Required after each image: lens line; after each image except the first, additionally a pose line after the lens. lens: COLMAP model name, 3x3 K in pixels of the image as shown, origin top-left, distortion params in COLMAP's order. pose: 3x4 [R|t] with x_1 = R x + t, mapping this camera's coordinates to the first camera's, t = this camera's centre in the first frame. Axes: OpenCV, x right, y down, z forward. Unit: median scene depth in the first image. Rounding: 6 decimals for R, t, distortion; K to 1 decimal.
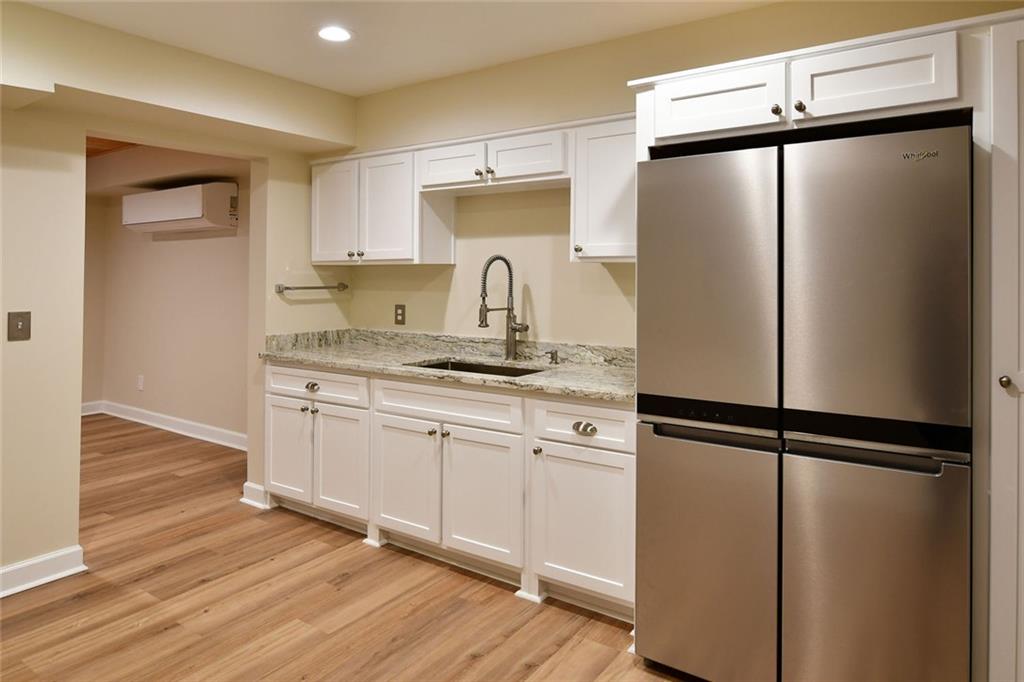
lens RADIAL K [[646.1, 0, 511.8], [0, 646.1, 371.6], [0, 0, 1]] dist [-0.006105, -0.001328]
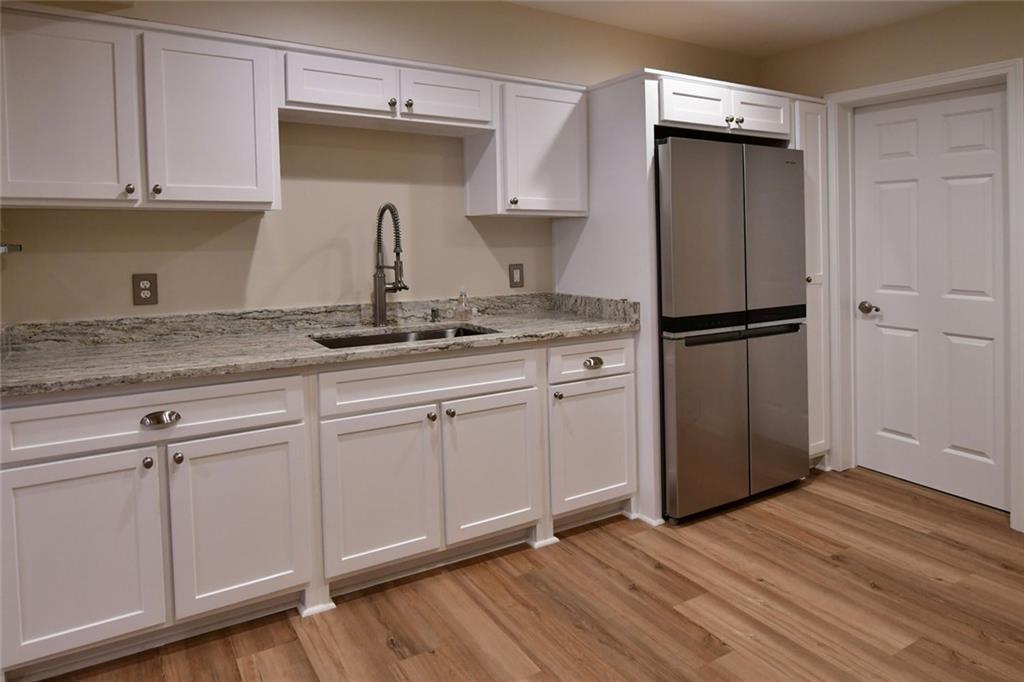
lens RADIAL K [[637.7, 0, 512.0], [0, 637.7, 341.0], [0, 0, 1]] dist [-0.007077, -0.001537]
pose [[0.401872, -0.148556, 0.903565, -0.765577], [0.138087, 0.985300, 0.100578, -0.065775], [-0.905224, 0.084351, 0.416478, 0.537237]]
